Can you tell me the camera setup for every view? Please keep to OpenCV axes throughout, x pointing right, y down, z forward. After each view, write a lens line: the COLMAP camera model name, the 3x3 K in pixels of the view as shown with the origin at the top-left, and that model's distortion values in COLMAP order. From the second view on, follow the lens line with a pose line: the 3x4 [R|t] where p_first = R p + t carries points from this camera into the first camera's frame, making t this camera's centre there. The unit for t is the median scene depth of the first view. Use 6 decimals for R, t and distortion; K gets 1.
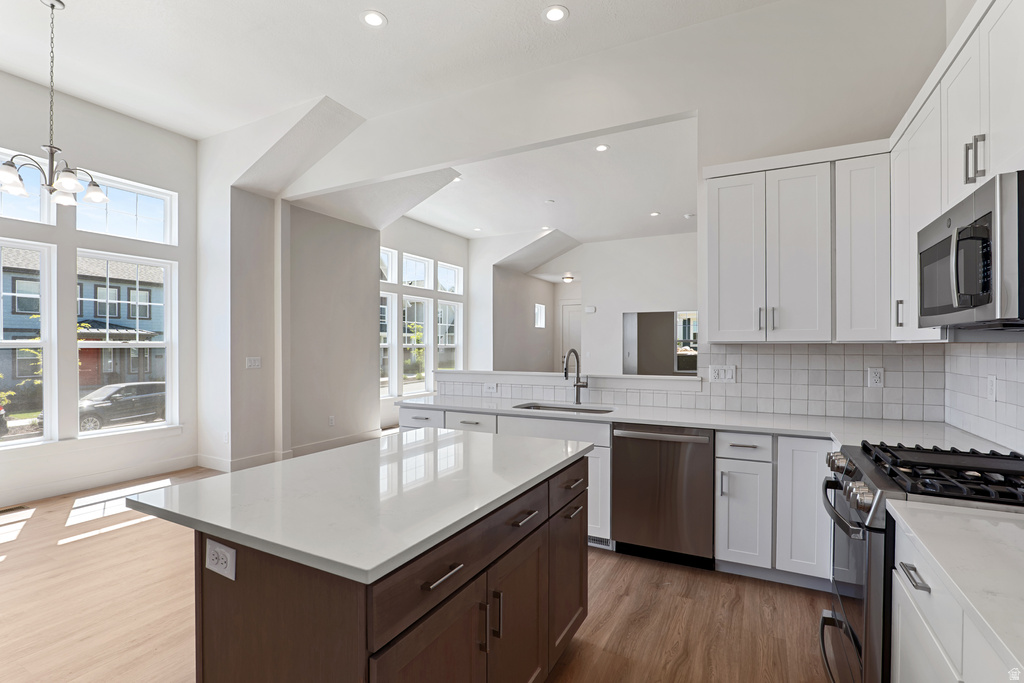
lens RADIAL K [[491.6, 0, 512.0], [0, 491.6, 341.5], [0, 0, 1]] dist [-0.000601, -0.000183]
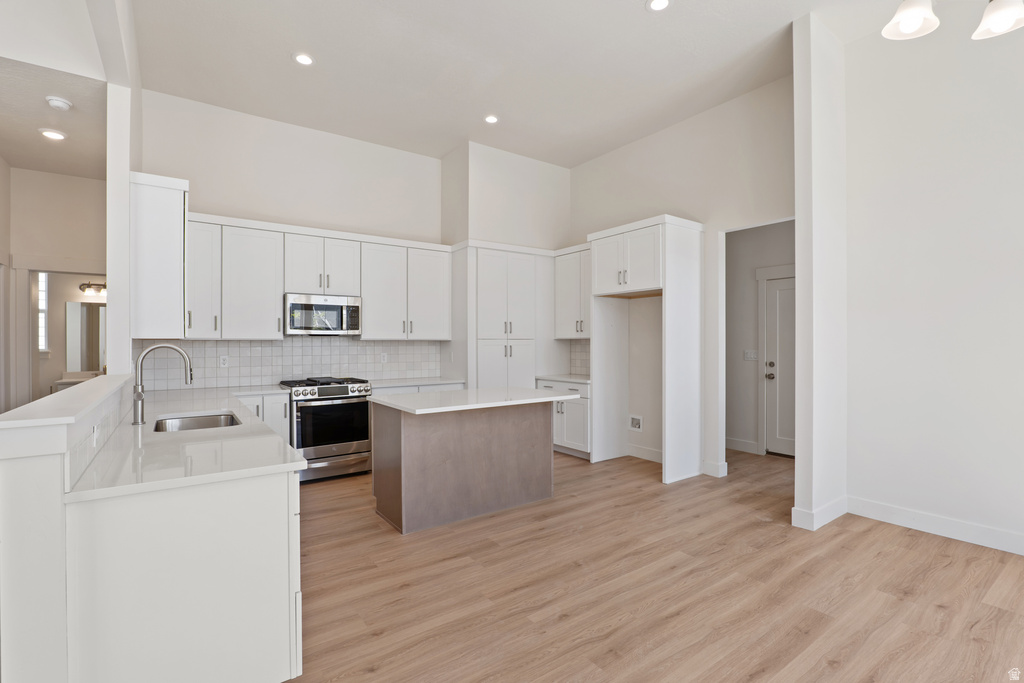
lens RADIAL K [[474.7, 0, 512.0], [0, 474.7, 341.5], [0, 0, 1]] dist [-0.005395, -0.000901]
pose [[-0.891262, 0.003084, 0.453478, -0.724225], [-0.004099, 0.999881, -0.014856, 0.023325], [-0.453470, -0.015099, -0.891144, 1.526803]]
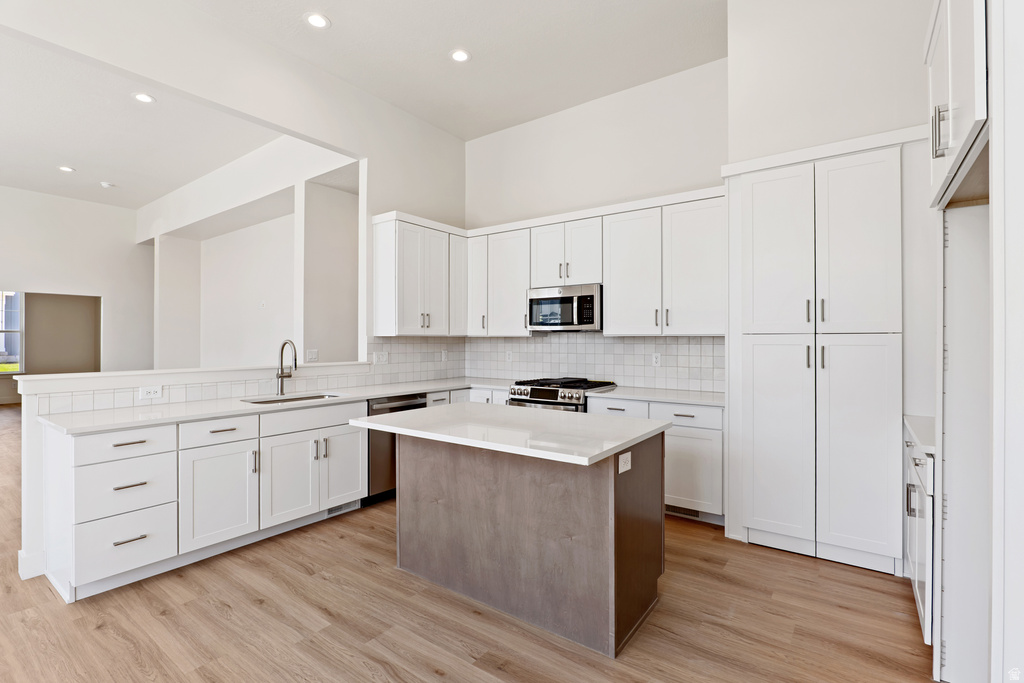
lens RADIAL K [[474.7, 0, 512.0], [0, 474.7, 341.5], [0, 0, 1]] dist [-0.005395, -0.000901]
pose [[0.158566, -0.005504, 0.987333, -0.863208], [-0.011934, 0.999901, 0.007491, 0.005231], [-0.987276, -0.012971, 0.158484, 0.437973]]
